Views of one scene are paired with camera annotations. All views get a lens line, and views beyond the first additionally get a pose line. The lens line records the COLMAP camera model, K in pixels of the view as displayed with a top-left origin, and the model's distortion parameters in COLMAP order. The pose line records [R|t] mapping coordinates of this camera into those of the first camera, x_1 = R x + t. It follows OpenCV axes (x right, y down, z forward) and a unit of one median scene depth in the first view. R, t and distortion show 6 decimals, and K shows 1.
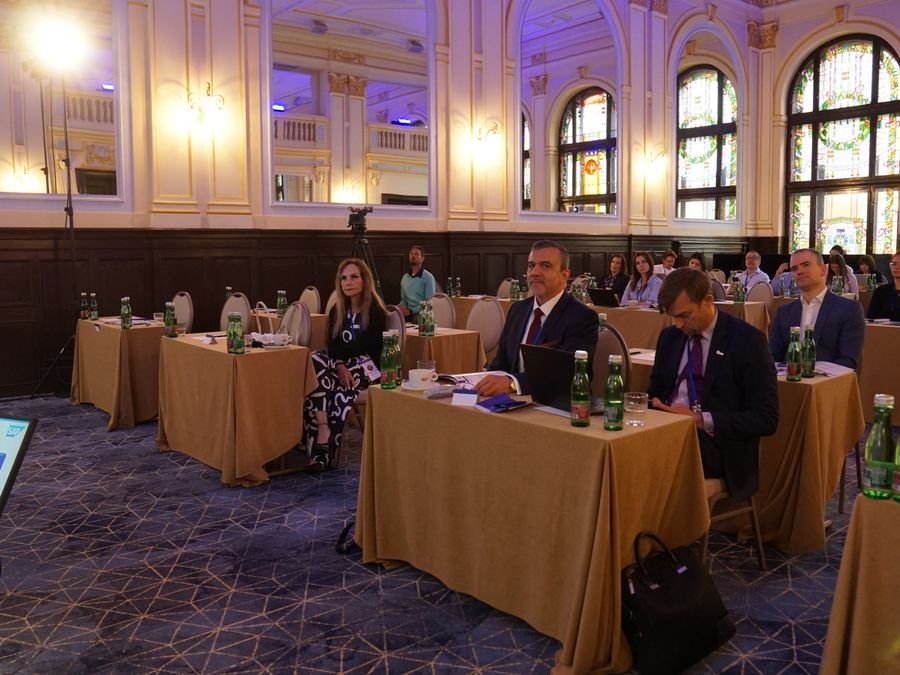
lens RADIAL K [[754.4, 0, 454.9], [0, 754.4, 338.5], [0, 0, 1]] dist [-0.130982, 0.104994]
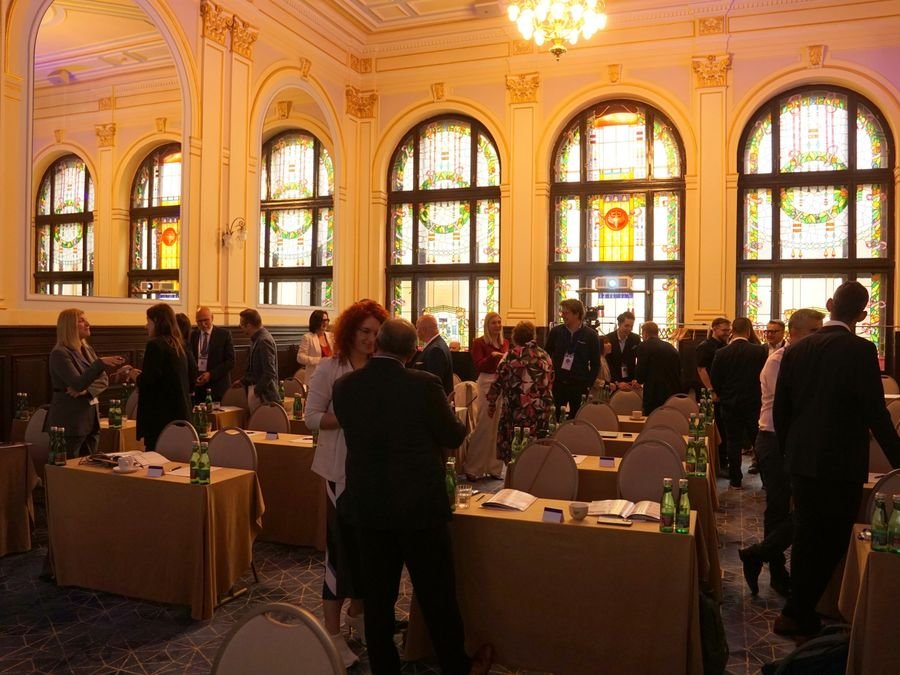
lens RADIAL K [[754.4, 0, 454.9], [0, 754.4, 338.5], [0, 0, 1]] dist [-0.130982, 0.104994]
pose [[0.877629, 0.013052, 0.479162, 0.087261], [0.033565, 0.995502, -0.088593, -0.040402], [-0.478163, 0.093835, 0.873244, 0.169415]]
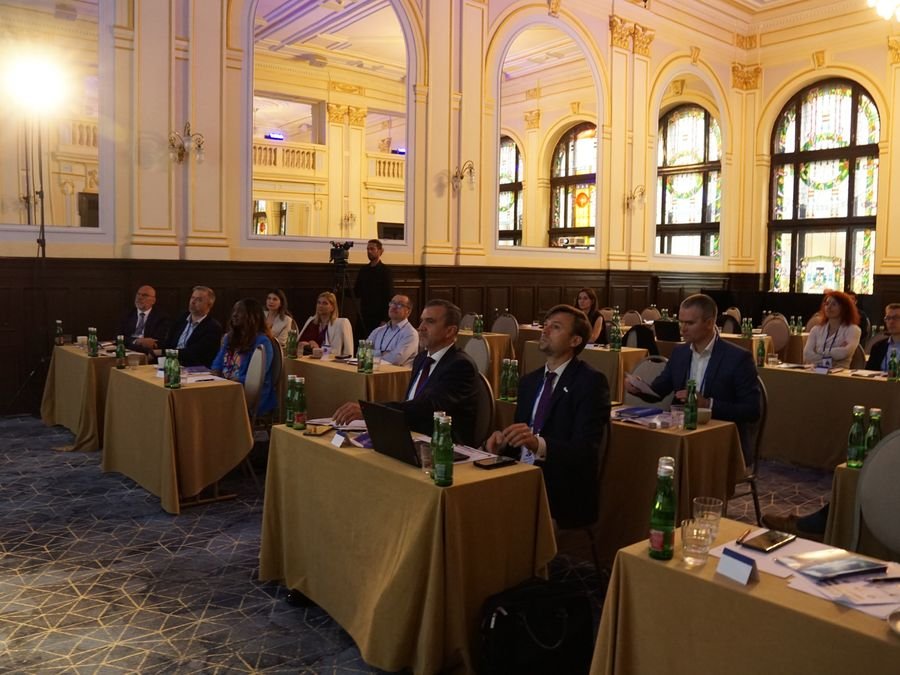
lens RADIAL K [[754.4, 0, 454.9], [0, 754.4, 338.5], [0, 0, 1]] dist [-0.130982, 0.104994]
pose [[0.999552, 0.023744, -0.018216, 0.041762], [-0.024261, 0.999293, -0.028713, -0.009819], [0.017521, 0.029142, 0.999422, -0.022437]]
